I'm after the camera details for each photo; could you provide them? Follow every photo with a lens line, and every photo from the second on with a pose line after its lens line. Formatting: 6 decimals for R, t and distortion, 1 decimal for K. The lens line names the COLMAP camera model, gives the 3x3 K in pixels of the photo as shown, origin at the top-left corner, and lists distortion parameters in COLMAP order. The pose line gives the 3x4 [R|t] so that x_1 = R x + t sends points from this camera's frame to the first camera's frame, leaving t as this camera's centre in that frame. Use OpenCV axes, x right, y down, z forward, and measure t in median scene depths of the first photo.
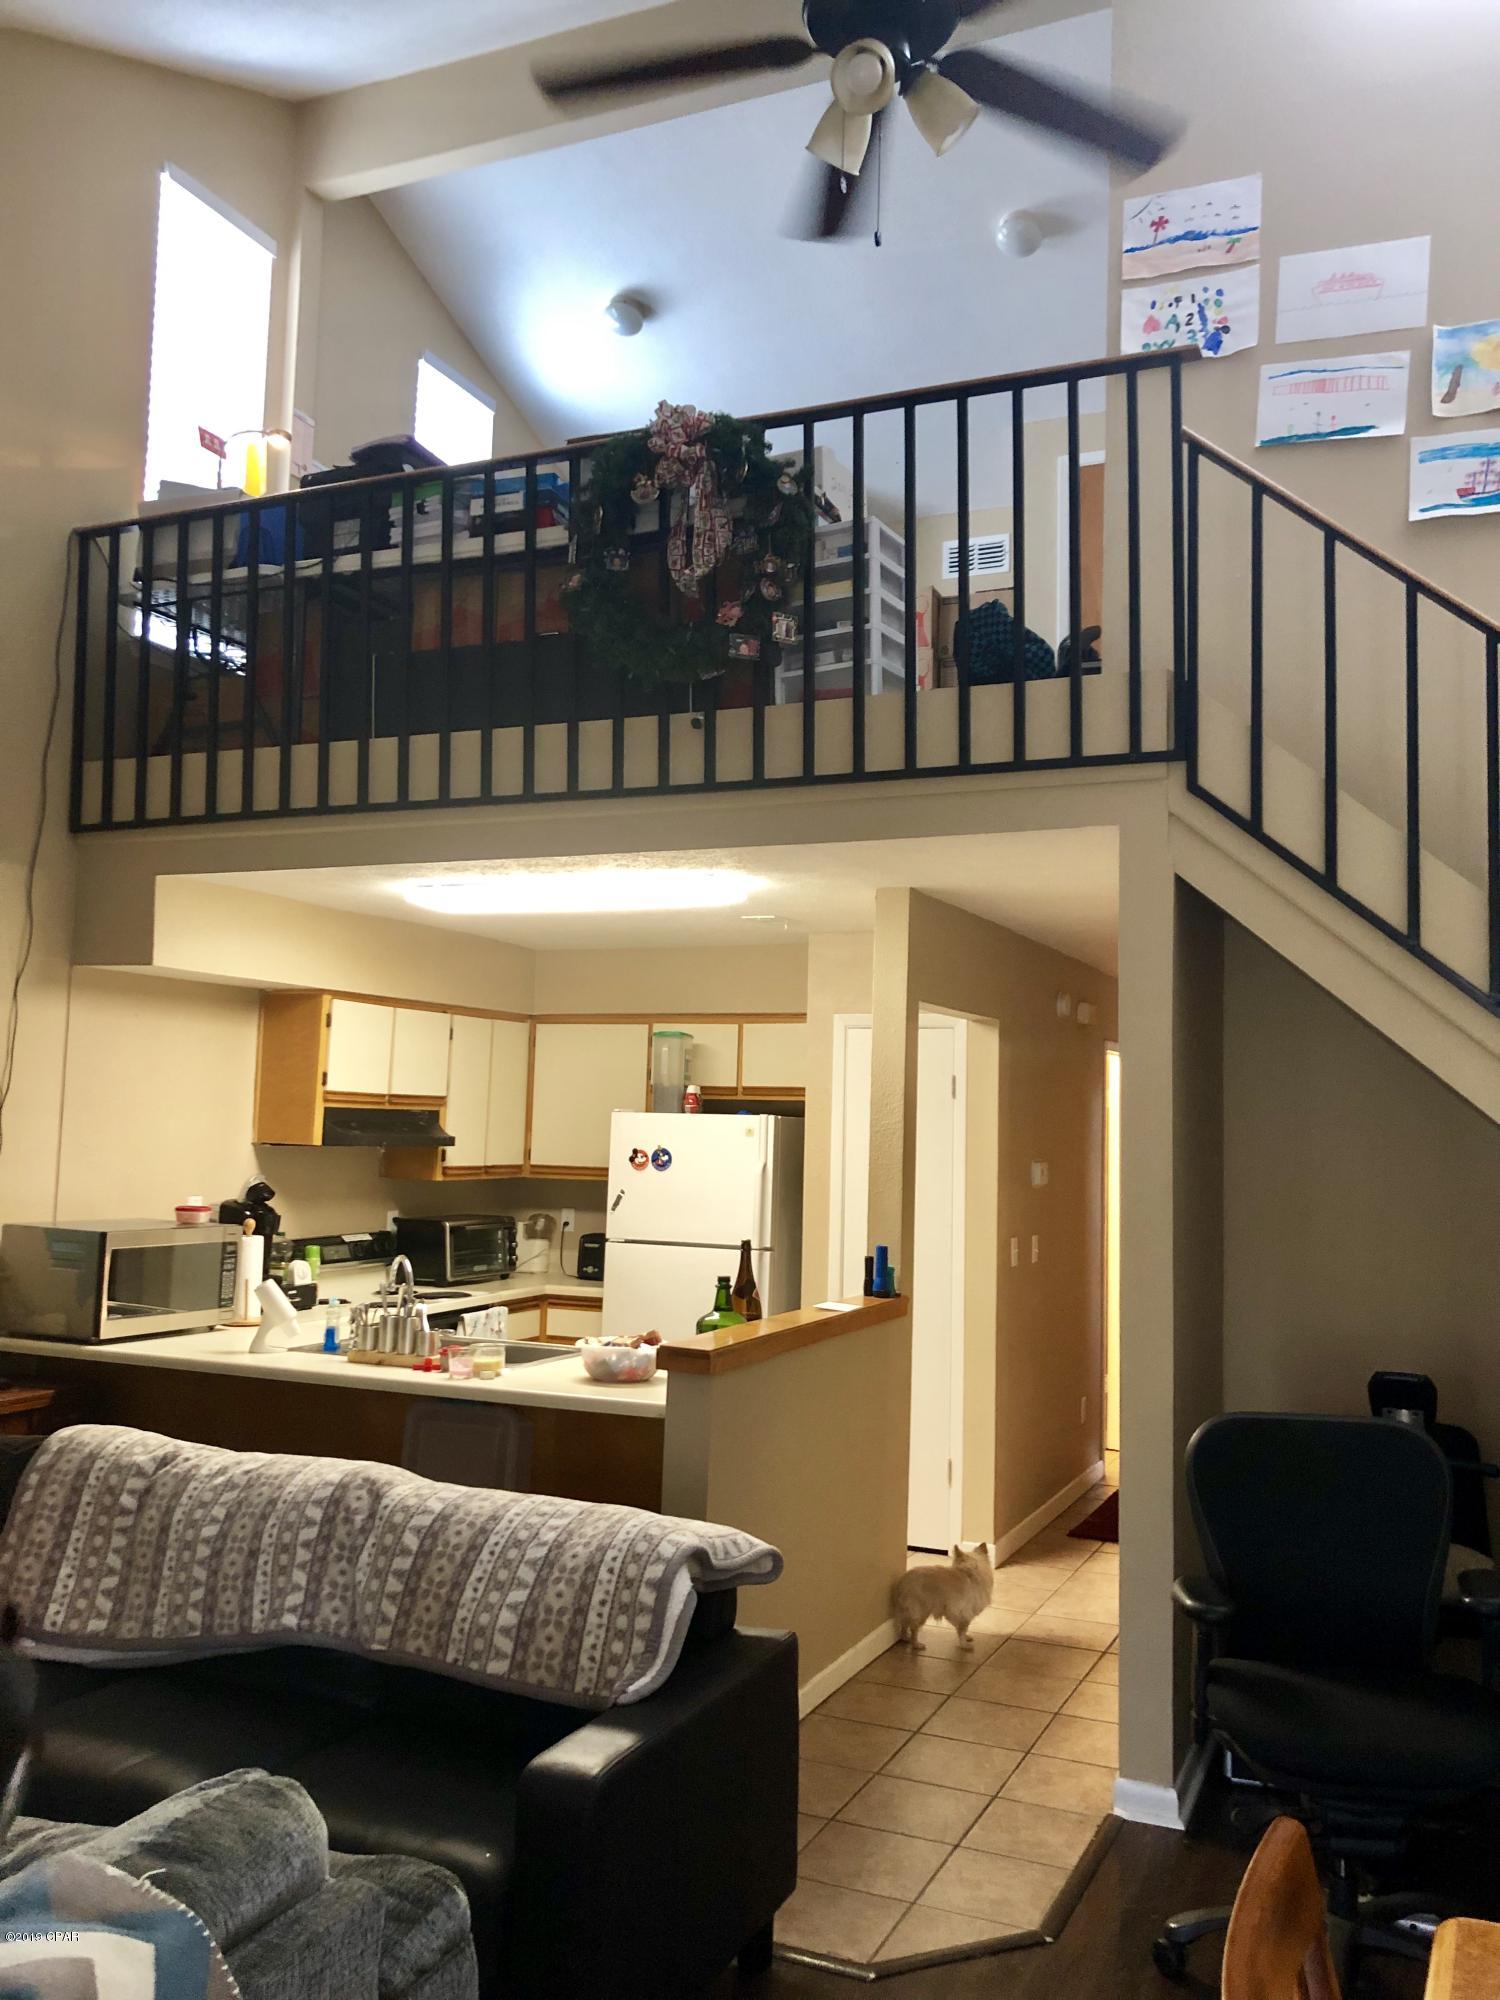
lens RADIAL K [[1625.6, 0, 815.7], [0, 1625.6, 968.0], [0, 0, 1]] dist [0.074268, -0.233433]
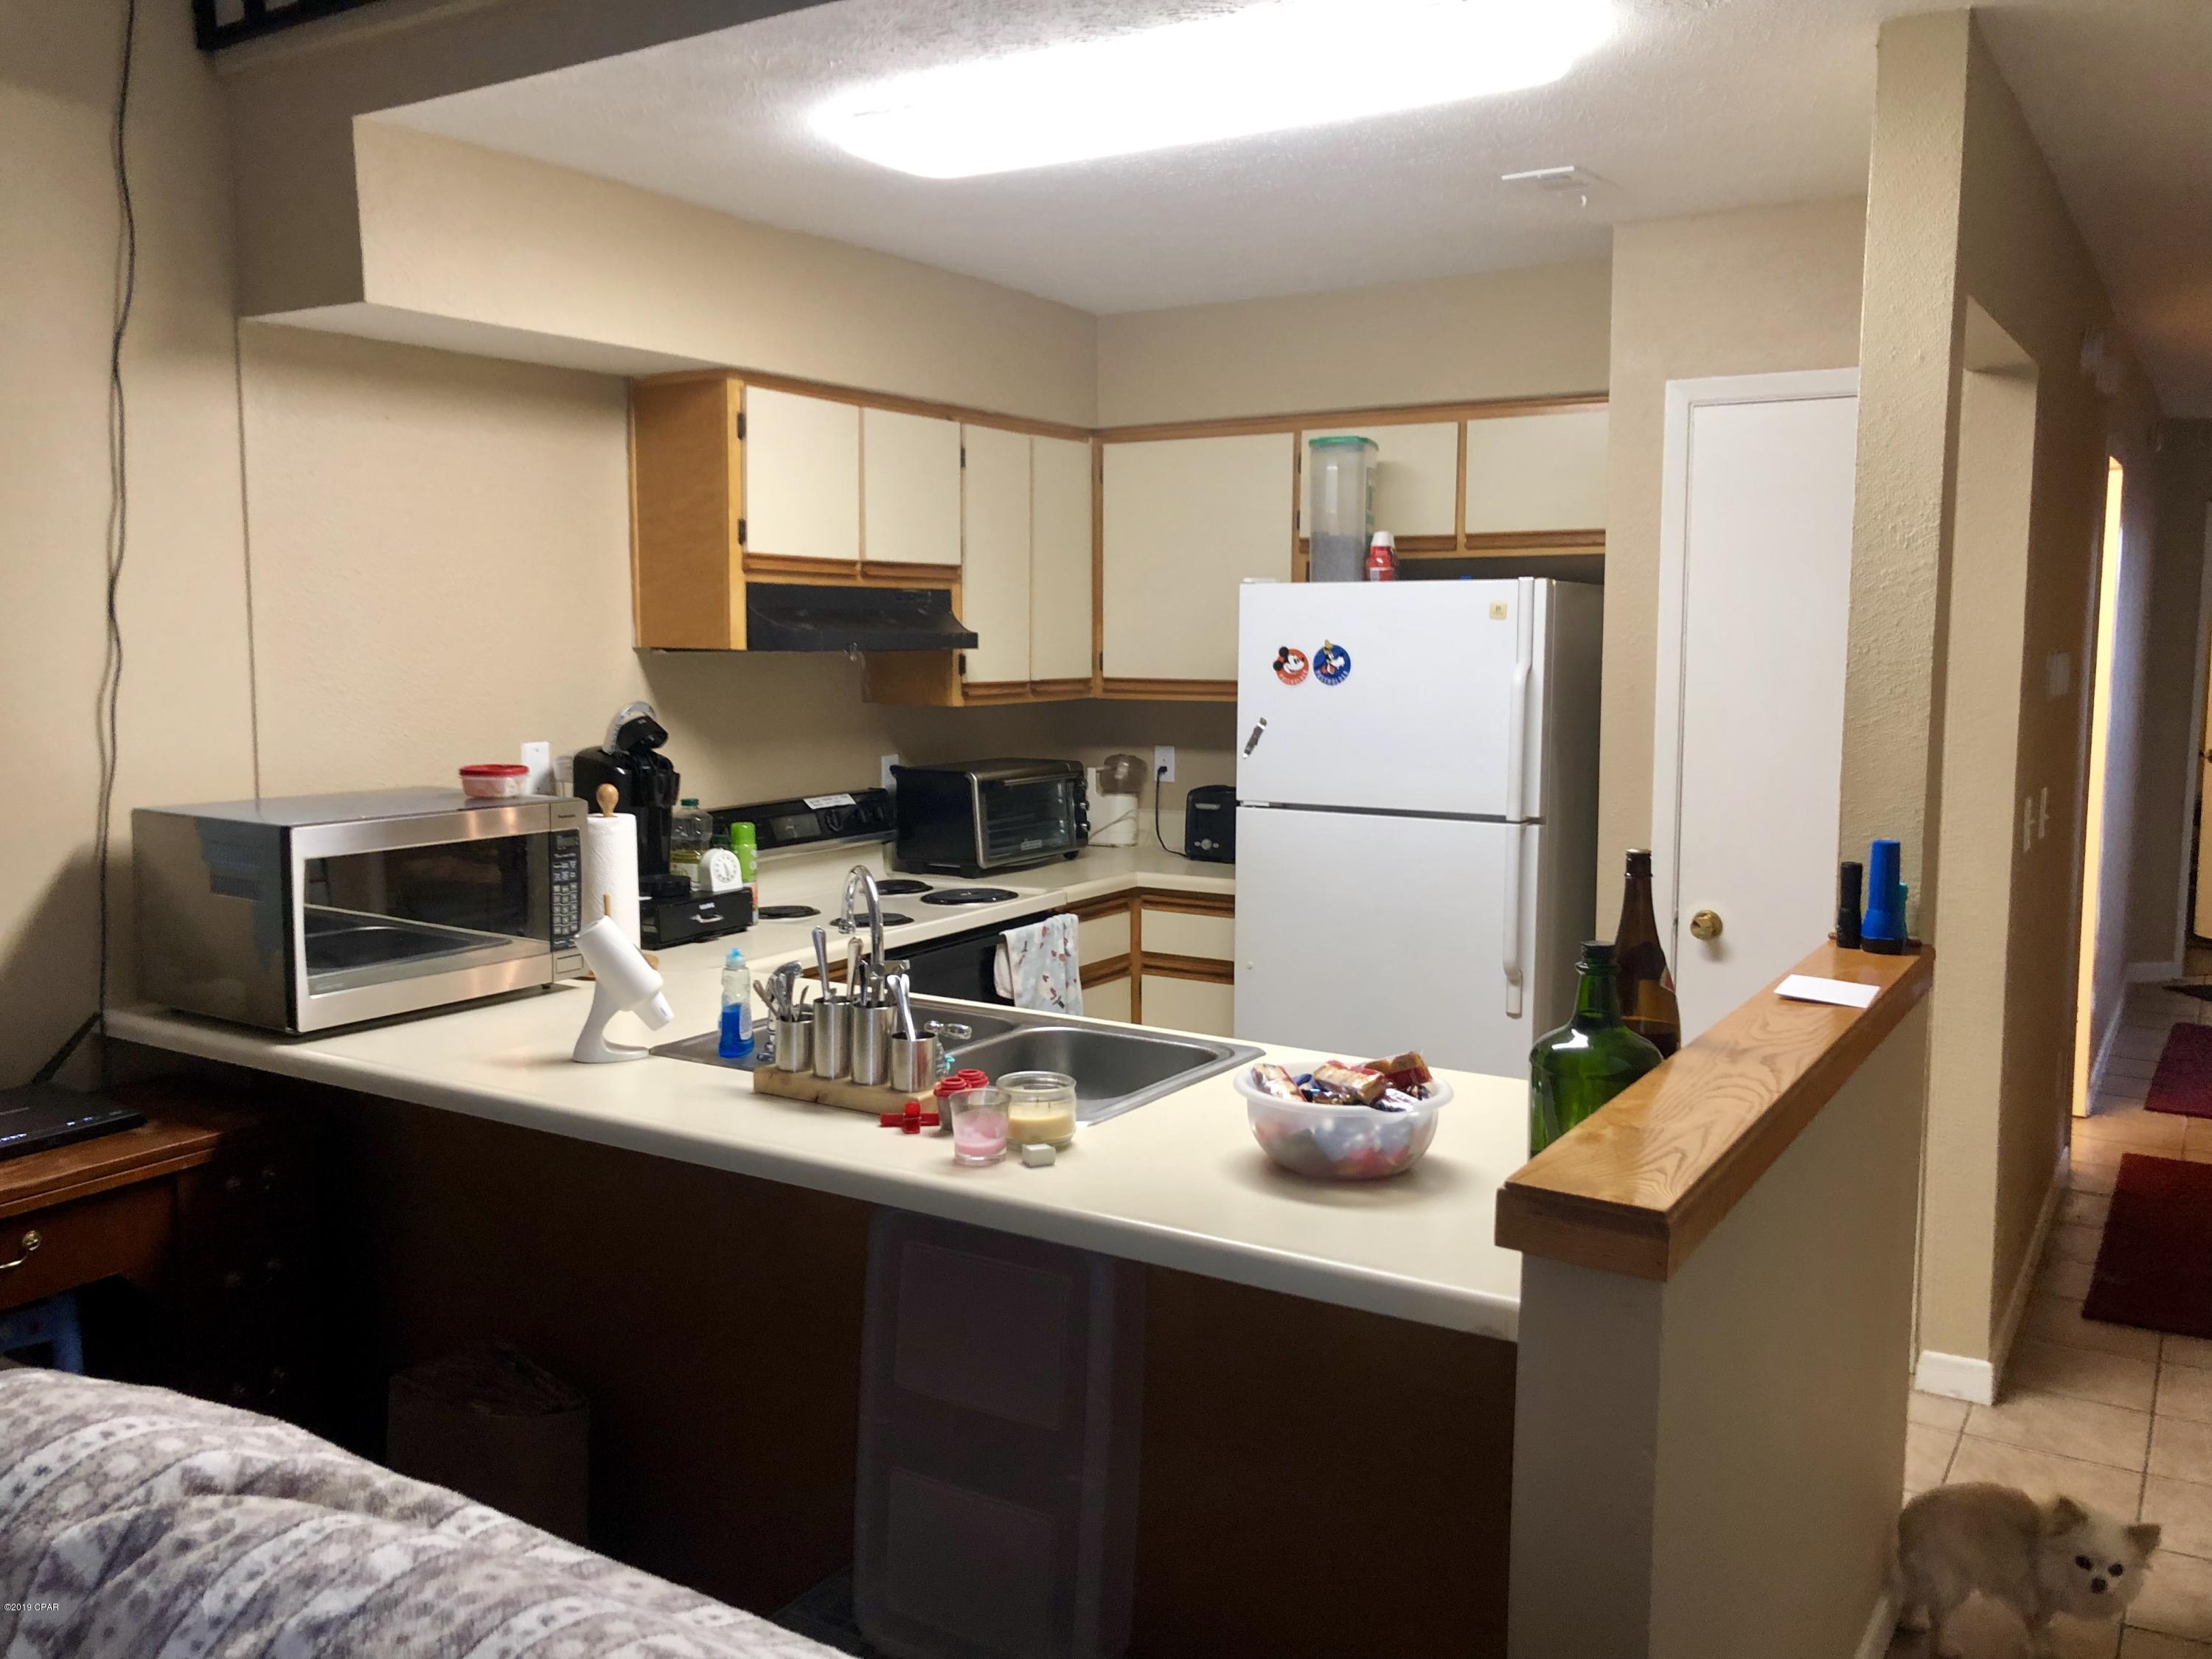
lens RADIAL K [[1797.9, 0, 1106.0], [0, 1797.9, 829.5], [0, 0, 1]] dist [0.074268, -0.233433]
pose [[0.985990, -0.004309, -0.166751, -0.068342], [0.038372, 0.978715, 0.201603, 0.044544], [0.162333, -0.205177, 0.965169, 0.371466]]
